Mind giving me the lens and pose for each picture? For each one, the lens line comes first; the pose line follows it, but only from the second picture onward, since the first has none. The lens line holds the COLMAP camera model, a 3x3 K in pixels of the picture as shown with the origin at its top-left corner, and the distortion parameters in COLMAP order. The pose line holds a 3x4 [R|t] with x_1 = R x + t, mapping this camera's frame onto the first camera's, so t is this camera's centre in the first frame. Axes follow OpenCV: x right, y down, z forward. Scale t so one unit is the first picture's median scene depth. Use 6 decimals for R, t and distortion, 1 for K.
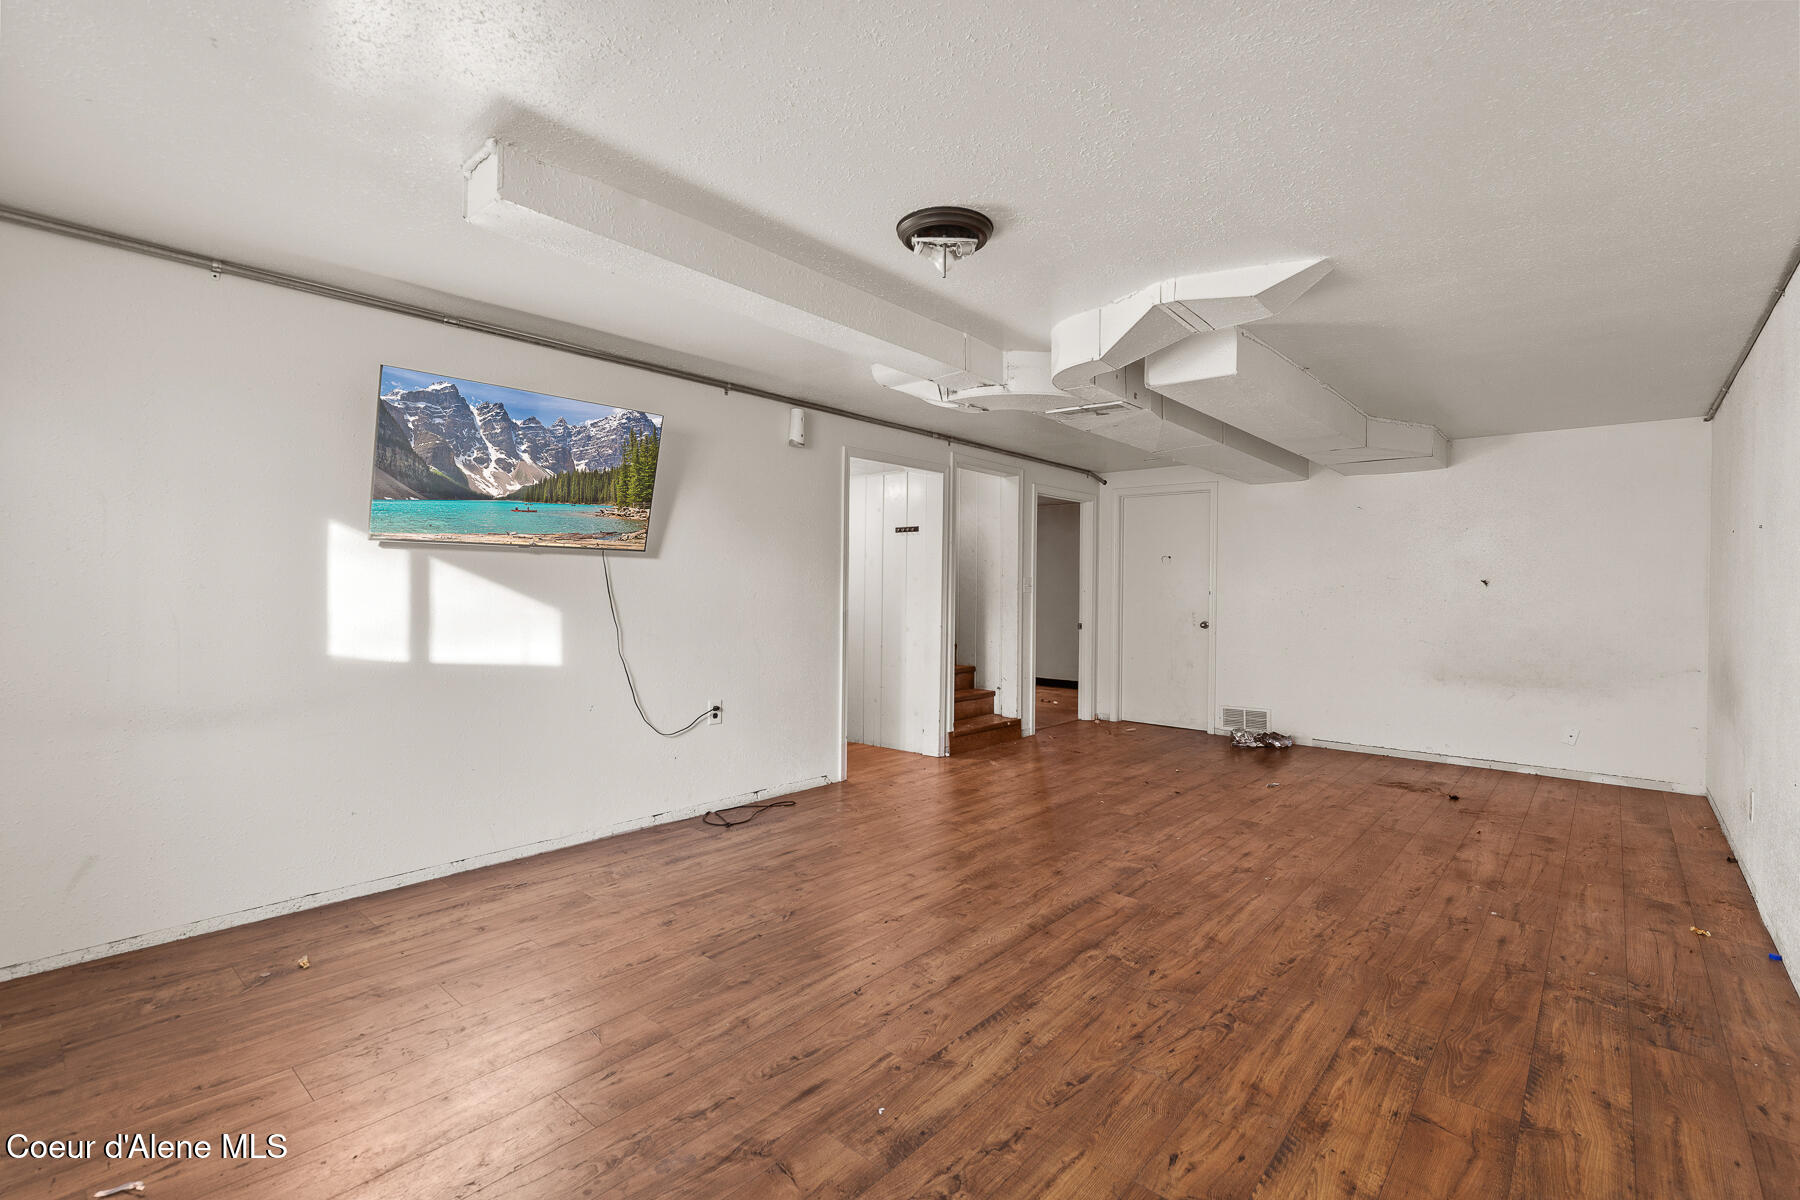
lens RADIAL K [[815.6, 0, 905.3], [0, 815.6, 598.6], [0, 0, 1]] dist [0.001348, -0.000384]
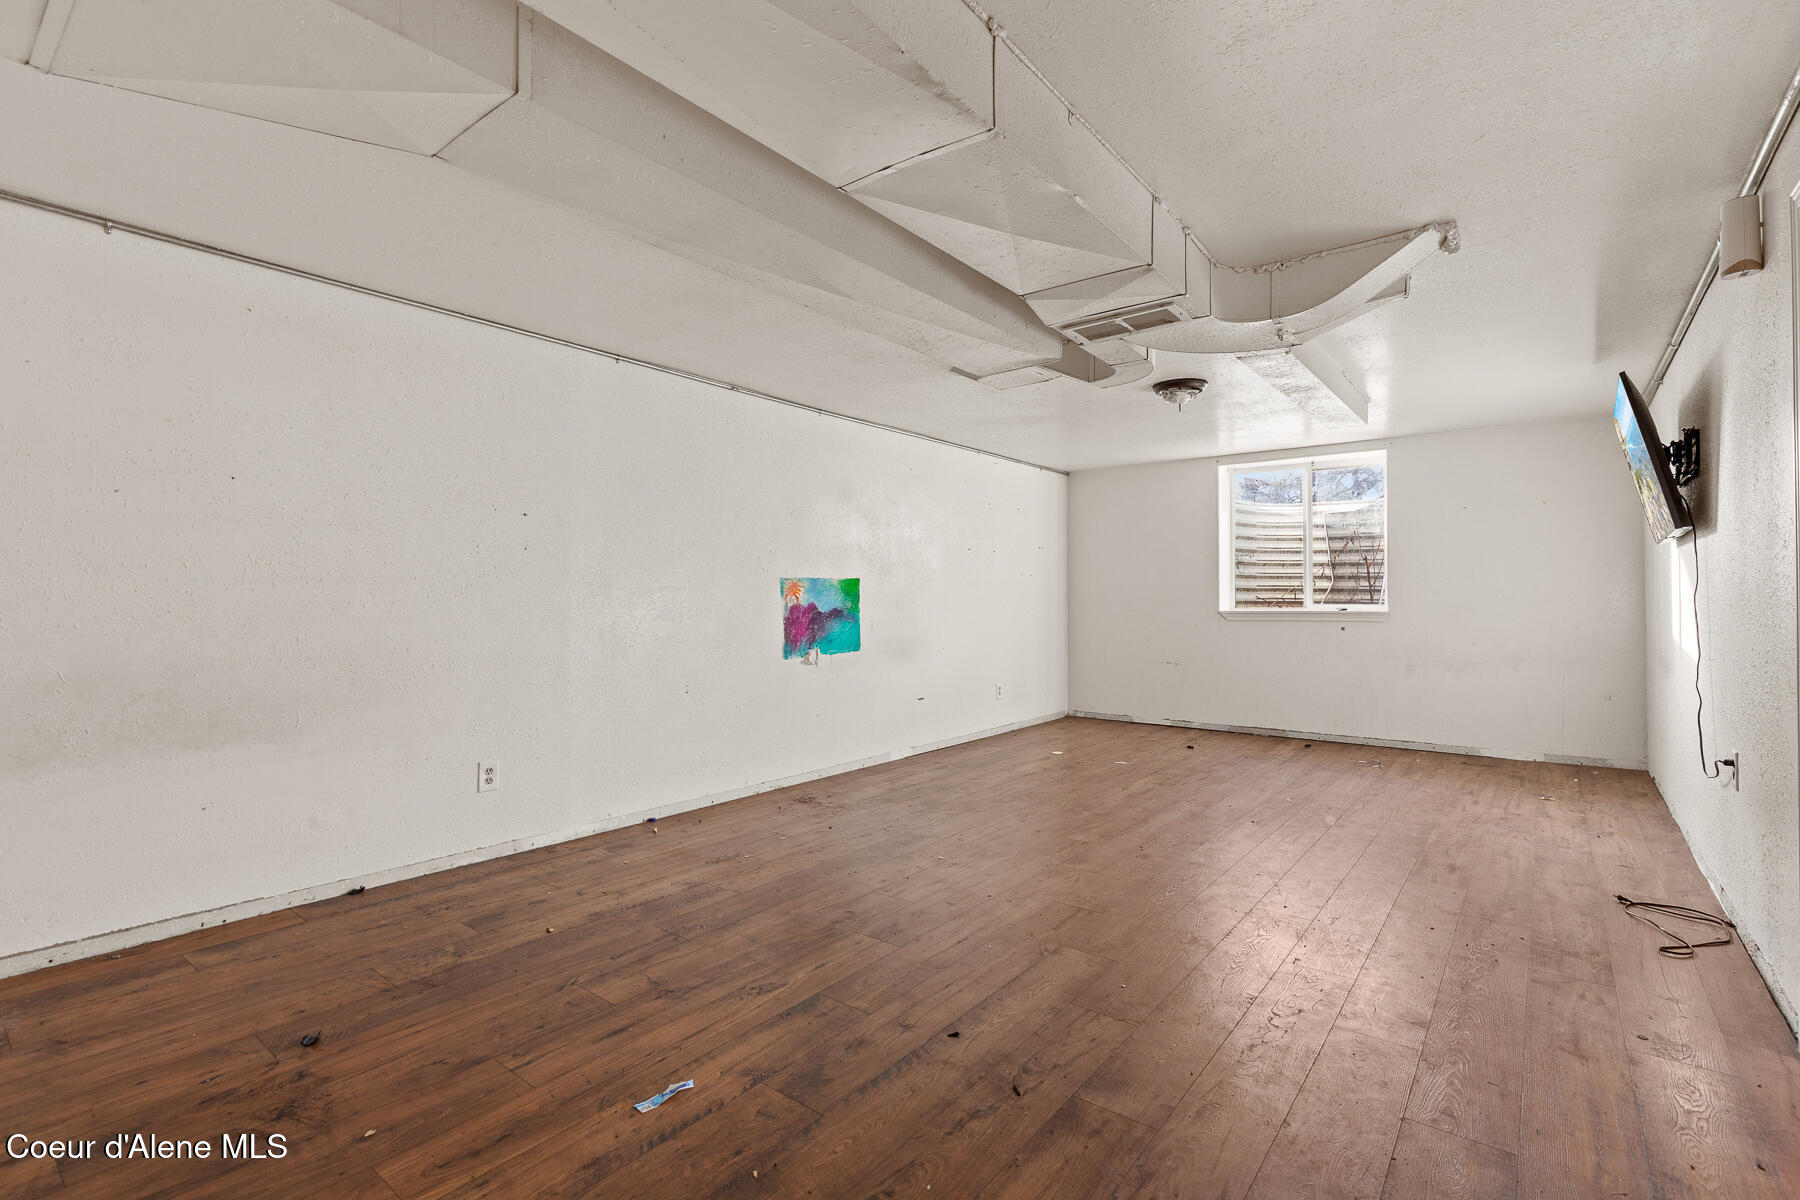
lens RADIAL K [[815.6, 0, 896.1], [0, 815.6, 594.4], [0, 0, 1]] dist [0.001348, -0.000384]
pose [[-0.999171, -0.007209, -0.040064, 0.545252], [-0.007203, 0.999974, -0.000294, 0.014663], [0.040065, -0.000005, -0.999197, 2.023385]]
